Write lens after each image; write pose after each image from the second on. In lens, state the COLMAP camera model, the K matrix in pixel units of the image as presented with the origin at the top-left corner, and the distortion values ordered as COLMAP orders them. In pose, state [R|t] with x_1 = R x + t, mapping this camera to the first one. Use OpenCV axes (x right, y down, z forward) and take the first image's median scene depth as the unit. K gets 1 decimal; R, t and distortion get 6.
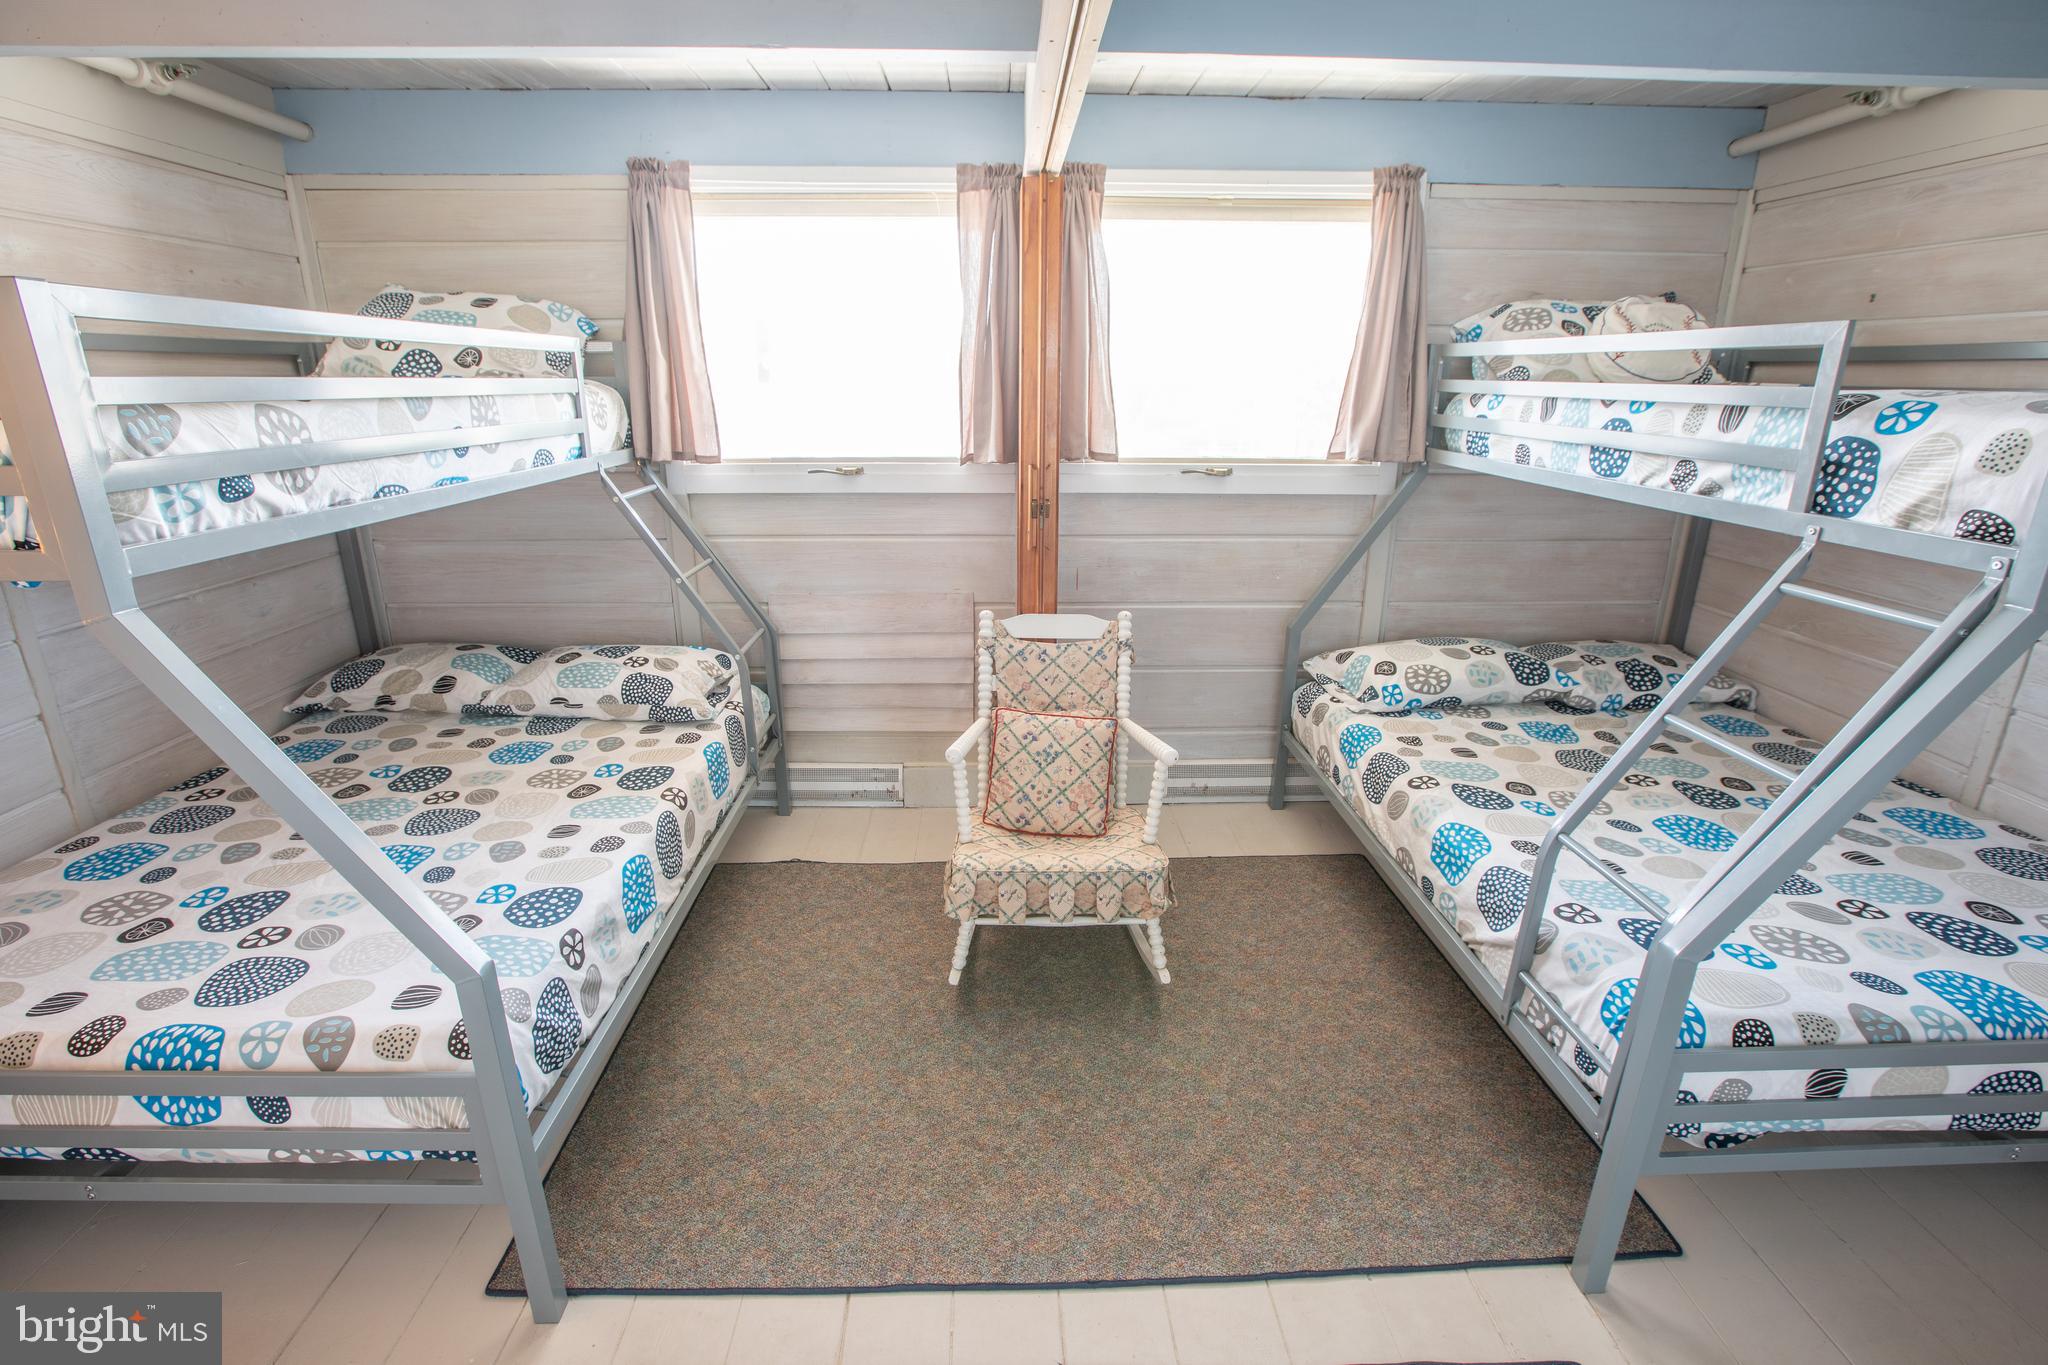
lens RADIAL K [[946.9, 0, 1013.9], [0, 946.9, 683.5], [0, 0, 1]] dist [-0.069068, 0.028559]
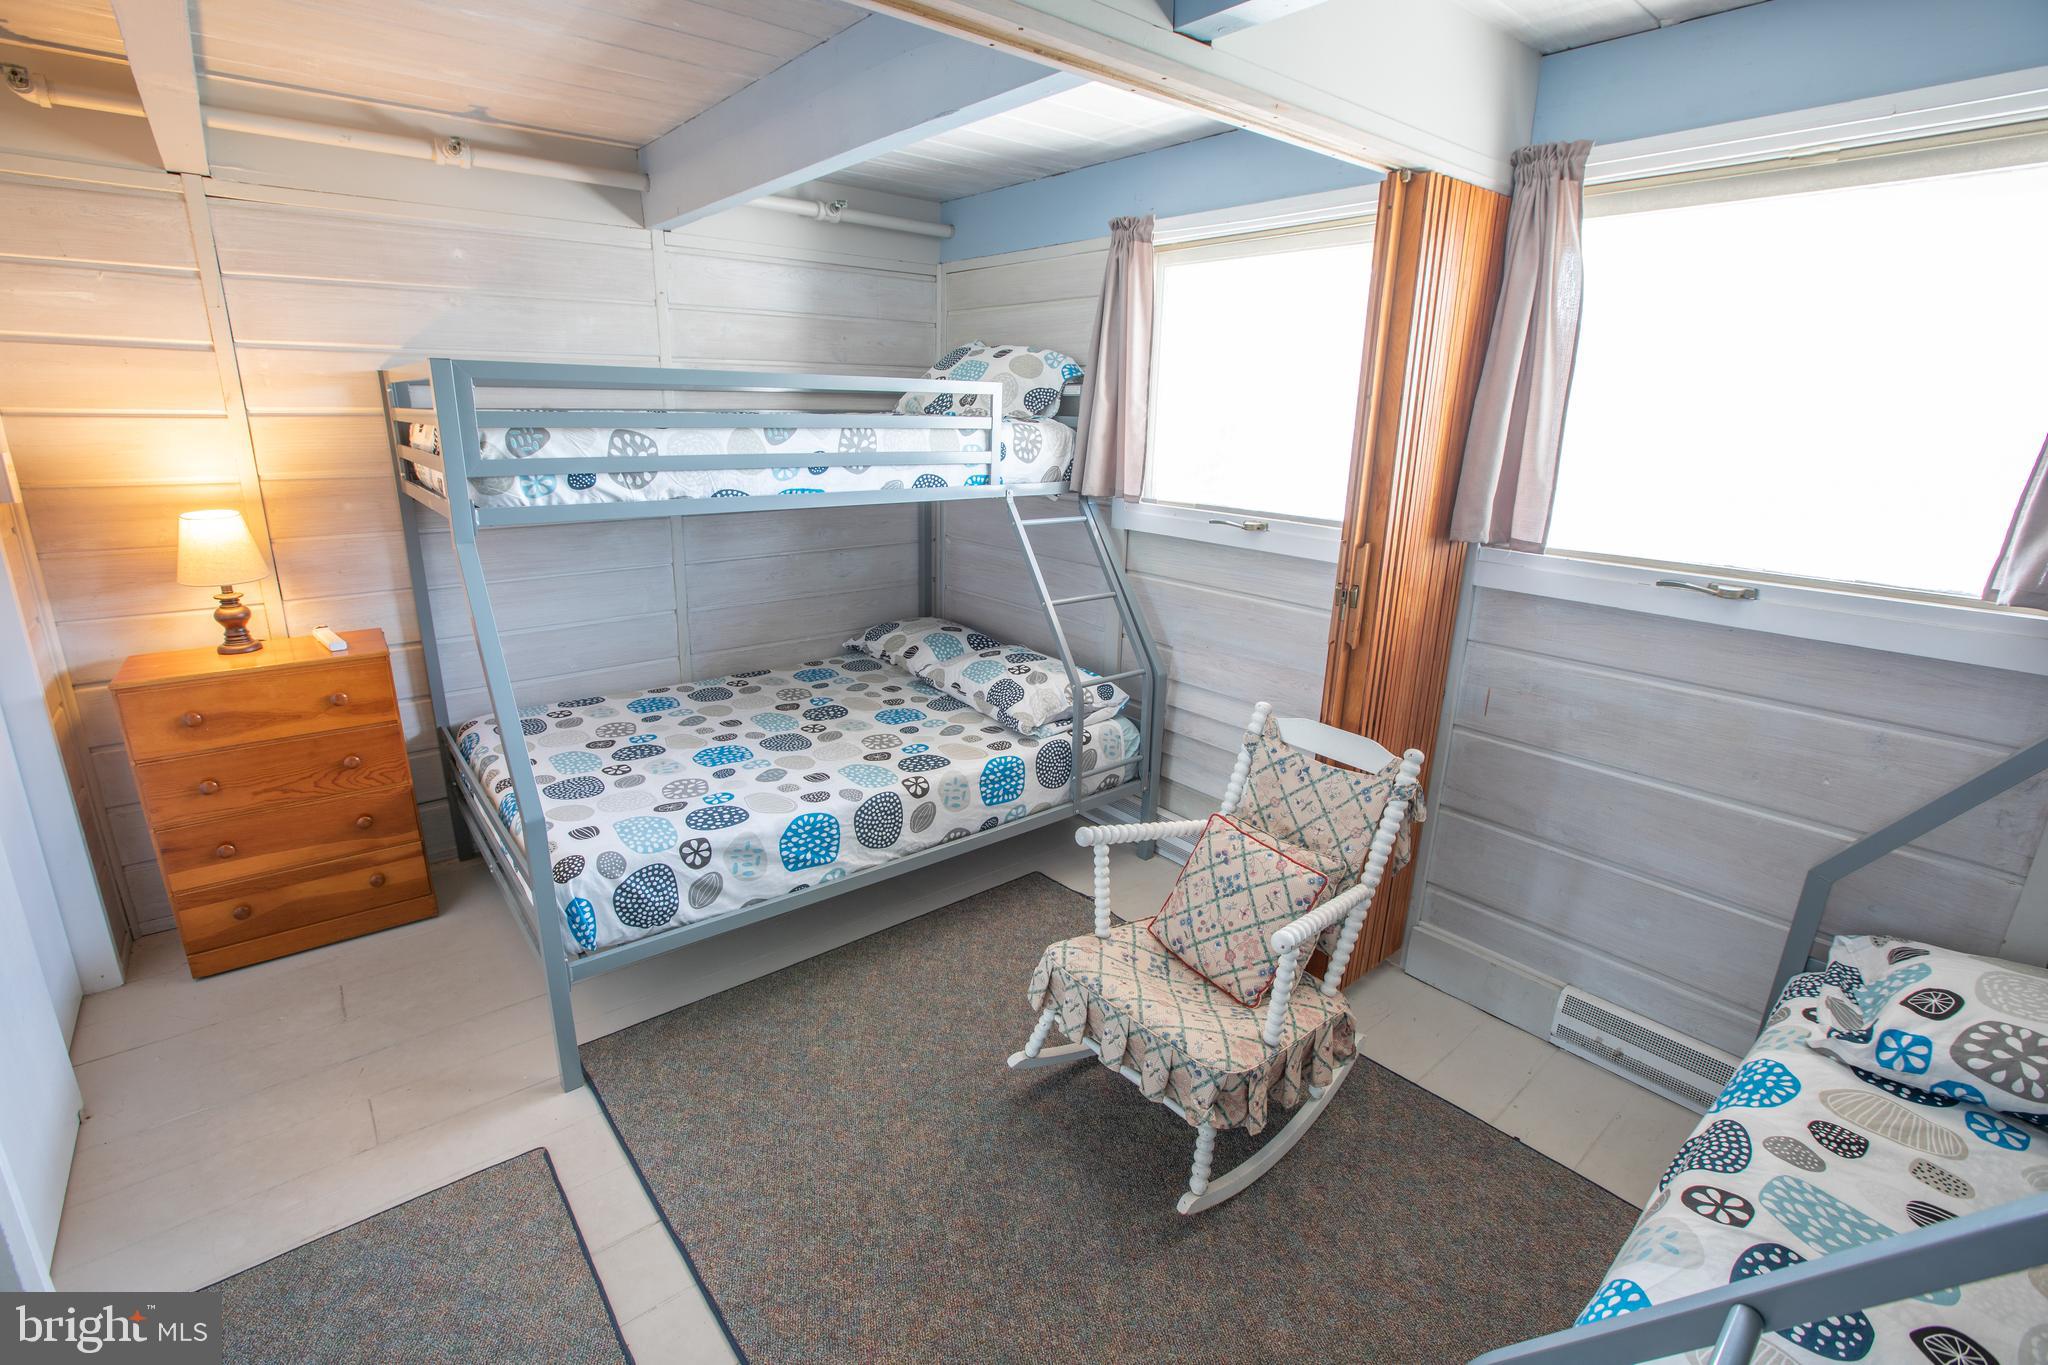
lens RADIAL K [[921.9, 0, 1014.0], [0, 921.9, 684.2], [0, 0, 1]] dist [-0.062930, 0.024924]
pose [[0.617074, 0.233284, -0.751530, 0.440021], [-0.260194, 0.961815, 0.084917, -0.102566], [0.742643, 0.143143, 0.654211, 0.289702]]
